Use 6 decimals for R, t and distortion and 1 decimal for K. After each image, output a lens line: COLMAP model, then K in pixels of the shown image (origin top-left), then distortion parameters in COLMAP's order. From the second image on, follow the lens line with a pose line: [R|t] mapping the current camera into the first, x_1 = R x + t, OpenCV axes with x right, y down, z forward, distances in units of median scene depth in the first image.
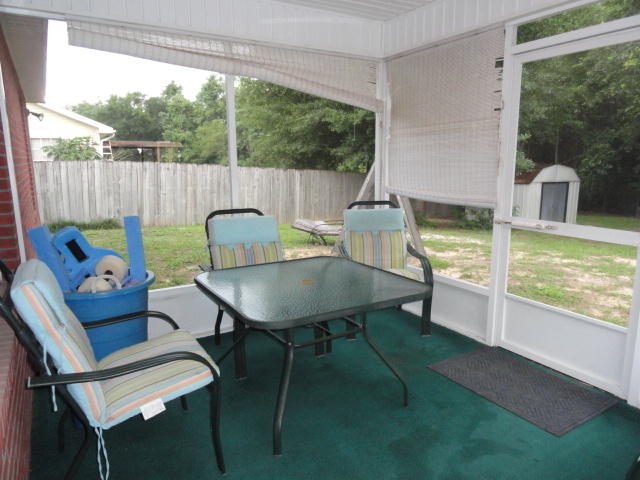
lens RADIAL K [[443.0, 0, 319.7], [0, 443.0, 239.7], [0, 0, 1]] dist [0.005303, -0.004582]
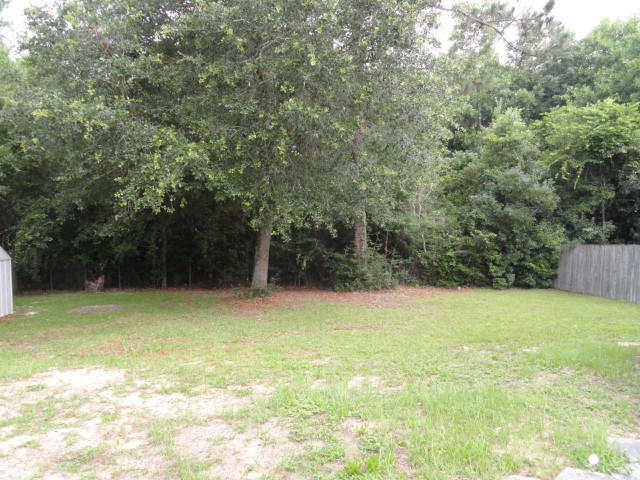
lens RADIAL K [[443.0, 0, 320.1], [0, 443.0, 240.9], [0, 0, 1]] dist [0.005303, -0.004582]
pose [[0.452209, -0.035422, 0.891208, 0.105920], [0.167059, 0.984891, -0.045622, -0.030079], [-0.876127, 0.169515, 0.451294, 0.124451]]
